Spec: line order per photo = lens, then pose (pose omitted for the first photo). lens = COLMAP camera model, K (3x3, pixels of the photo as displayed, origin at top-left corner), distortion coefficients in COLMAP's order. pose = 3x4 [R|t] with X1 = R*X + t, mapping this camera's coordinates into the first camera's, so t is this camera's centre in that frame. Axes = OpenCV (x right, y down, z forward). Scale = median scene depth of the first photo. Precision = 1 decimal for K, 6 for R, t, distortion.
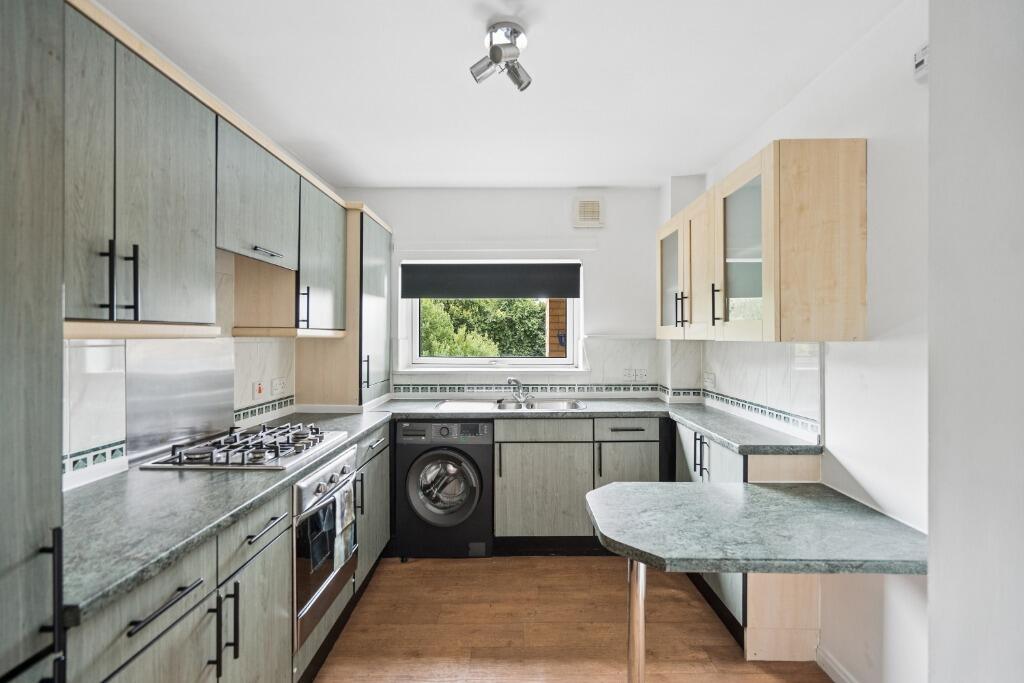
lens RADIAL K [[471.7, 0, 511.6], [0, 471.7, 339.6], [0, 0, 1]] dist [-0.003276, 0.000804]
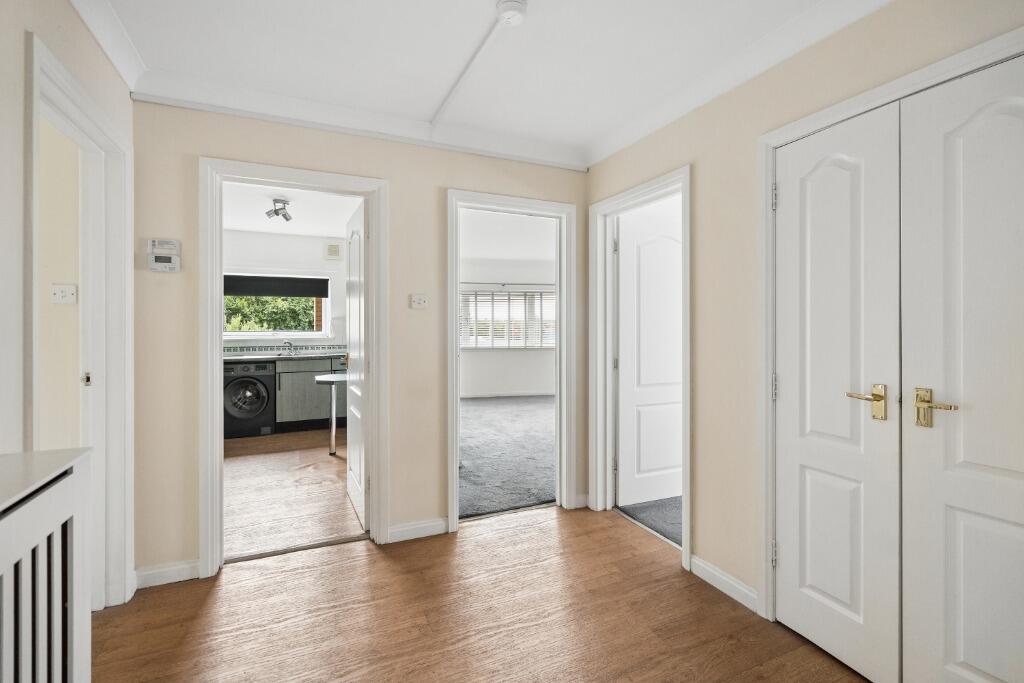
lens RADIAL K [[471.7, 0, 508.3], [0, 471.7, 335.0], [0, 0, 1]] dist [-0.003276, 0.000804]
pose [[0.911200, 0.001422, 0.411963, 0.033507], [-0.003527, 0.999984, 0.004349, 0.051637], [-0.411950, -0.005416, 0.911190, -1.095761]]
